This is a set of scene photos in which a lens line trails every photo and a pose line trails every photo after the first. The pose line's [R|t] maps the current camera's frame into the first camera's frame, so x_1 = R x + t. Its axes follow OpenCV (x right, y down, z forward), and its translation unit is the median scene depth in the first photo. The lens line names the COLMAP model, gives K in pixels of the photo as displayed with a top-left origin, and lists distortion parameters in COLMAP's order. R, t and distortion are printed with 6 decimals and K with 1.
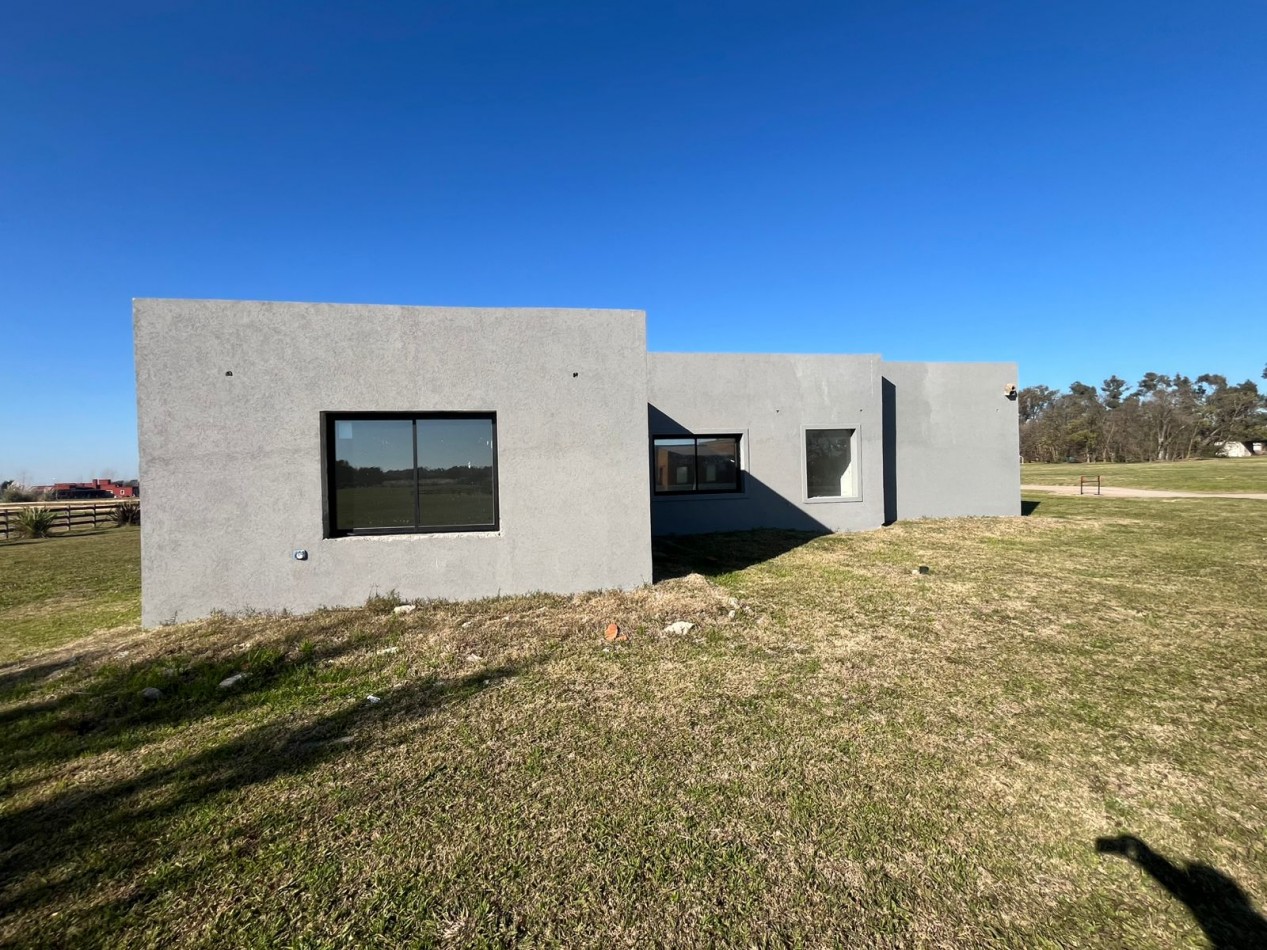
lens RADIAL K [[545.4, 0, 633.5], [0, 545.4, 475.0], [0, 0, 1]] dist [-0.001841, -0.000330]
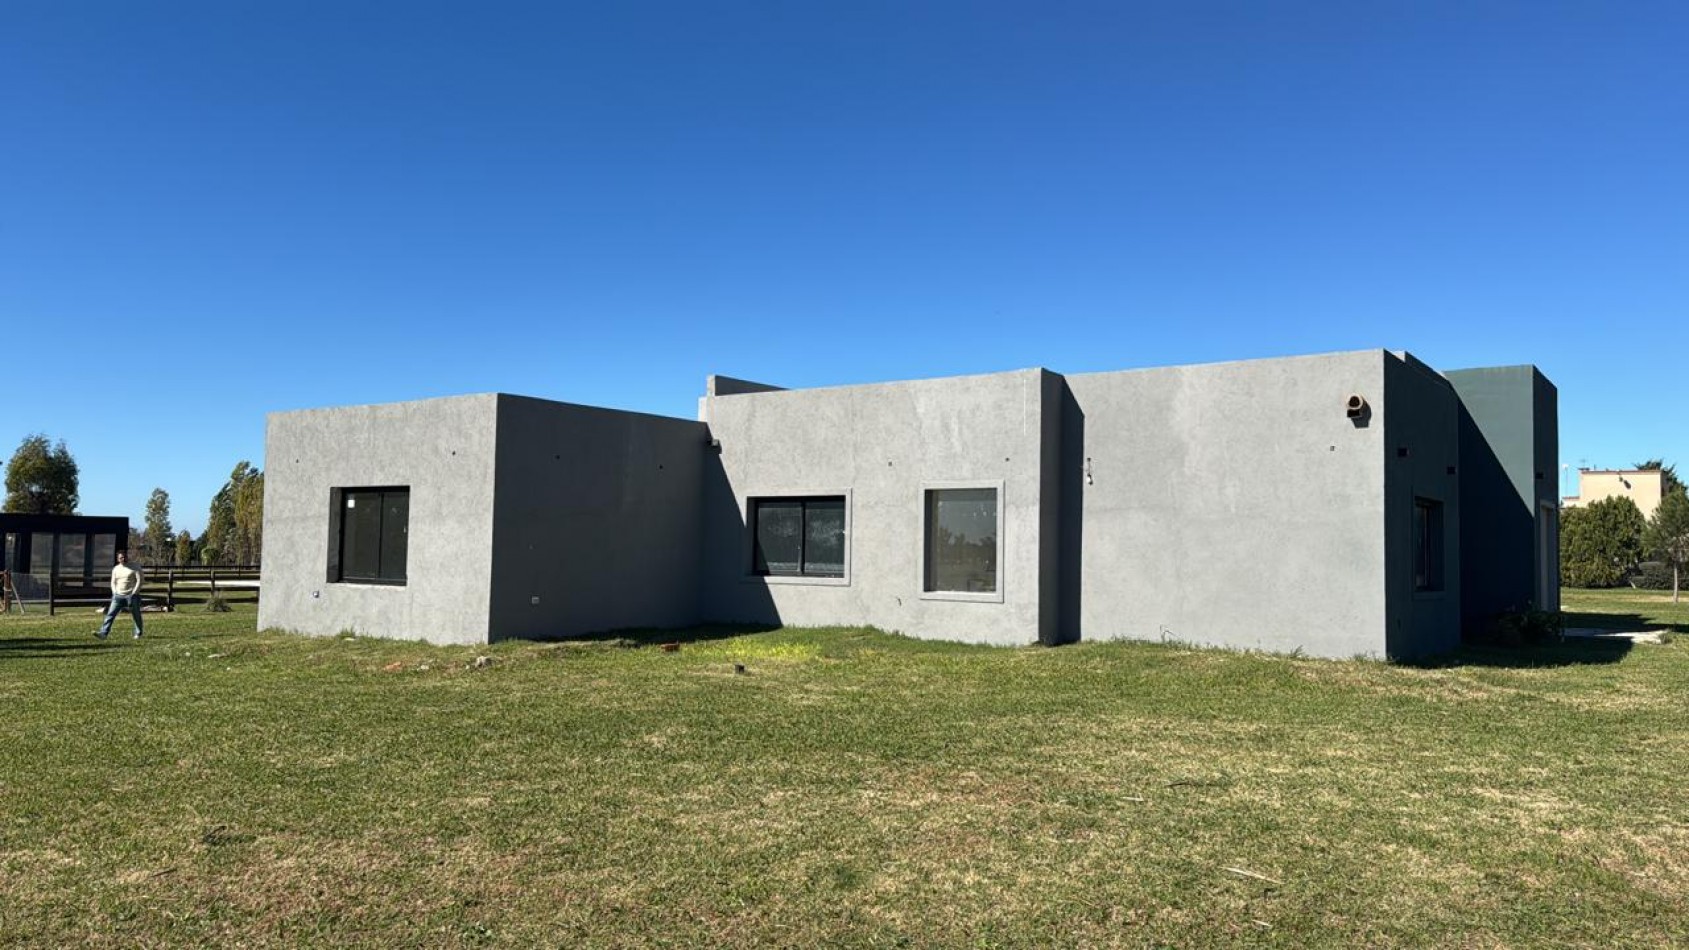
lens RADIAL K [[1189.1, 0, 844.5], [0, 1189.1, 475.0], [0, 0, 1]] dist [0.028965, -0.000886]
pose [[0.726470, -0.007889, -0.687153, 2.273838], [-0.036171, 0.998109, -0.049700, -0.044650], [0.686246, 0.060961, 0.724811, -0.256578]]
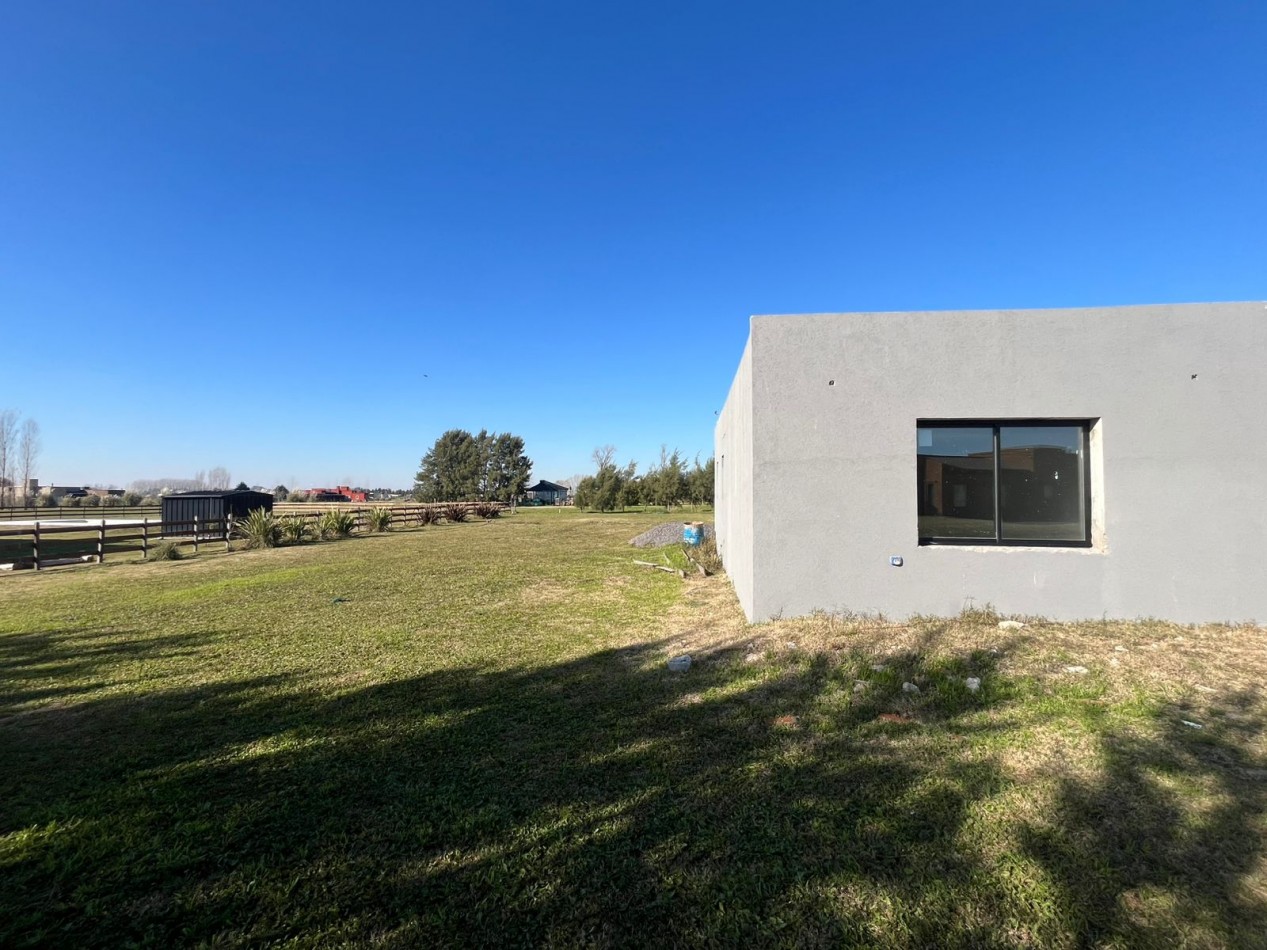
lens RADIAL K [[545.4, 0, 633.5], [0, 545.4, 475.0], [0, 0, 1]] dist [-0.001841, -0.000330]
pose [[0.965376, 0.020753, -0.260034, -0.784746], [-0.029845, 0.999072, -0.031067, 0.032770], [0.259148, 0.037752, 0.965100, -0.095762]]
